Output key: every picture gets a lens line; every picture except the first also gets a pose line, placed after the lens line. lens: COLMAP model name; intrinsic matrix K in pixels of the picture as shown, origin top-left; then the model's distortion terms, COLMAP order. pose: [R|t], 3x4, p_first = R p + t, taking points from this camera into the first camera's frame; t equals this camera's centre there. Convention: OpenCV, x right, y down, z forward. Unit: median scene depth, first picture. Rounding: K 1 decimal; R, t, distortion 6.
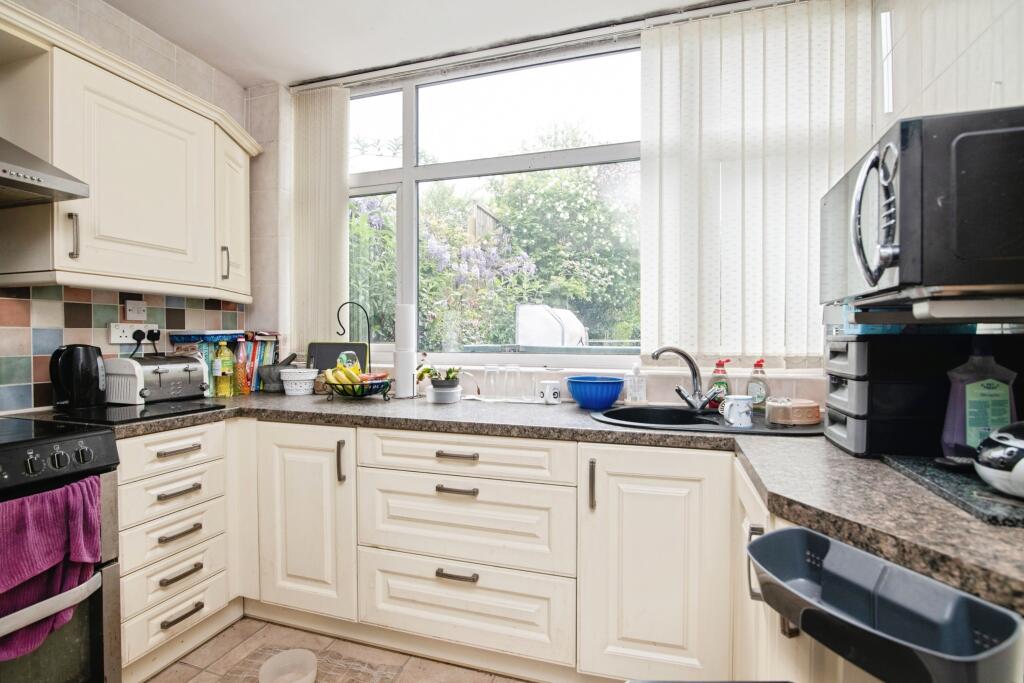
lens RADIAL K [[487.6, 0, 514.0], [0, 487.6, 335.6], [0, 0, 1]] dist [0.000582, 0.000334]
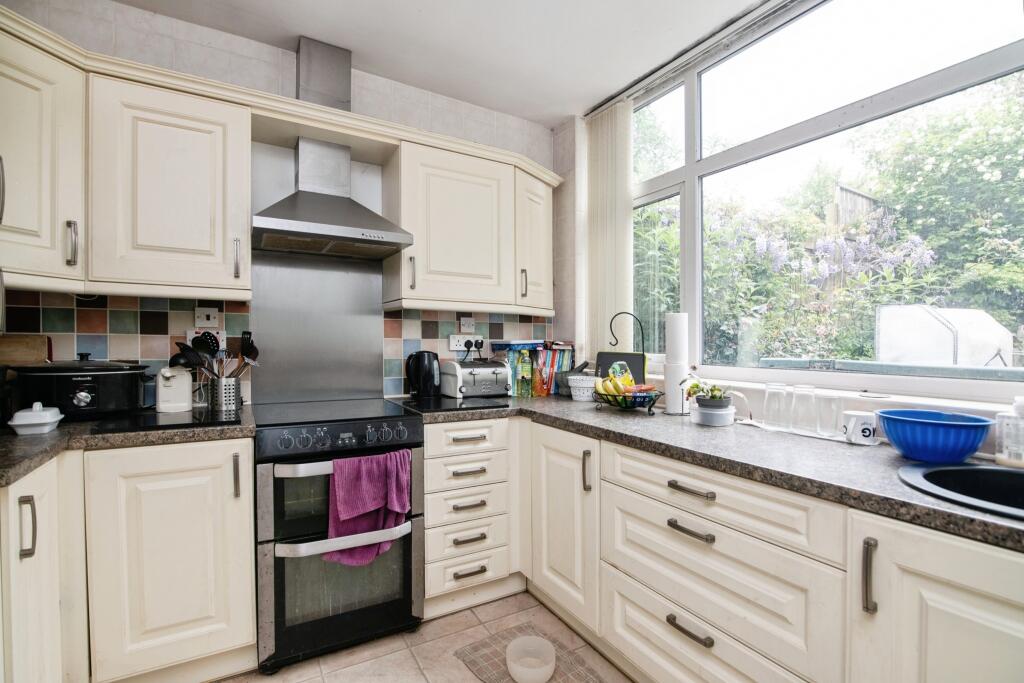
lens RADIAL K [[475.0, 0, 513.4], [0, 475.0, 339.1], [0, 0, 1]] dist [-0.003461, -0.000245]
pose [[0.751859, 0.001130, -0.659323, 0.154257], [-0.006302, 0.999965, -0.005473, -0.008509], [0.659294, 0.008270, 0.751839, 0.133289]]
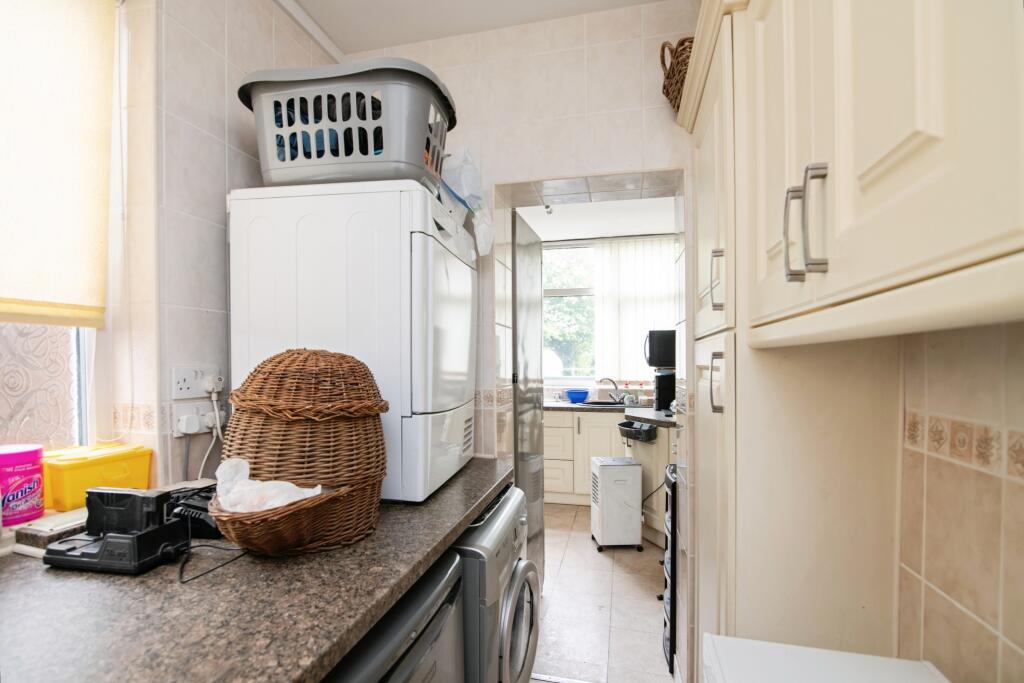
lens RADIAL K [[487.6, 0, 514.0], [0, 487.6, 335.6], [0, 0, 1]] dist [0.000582, 0.000334]
pose [[0.996716, 0.002275, 0.080950, -0.309832], [0.001243, 0.999058, -0.043378, -0.073237], [-0.080972, 0.043336, 0.995774, -1.270427]]
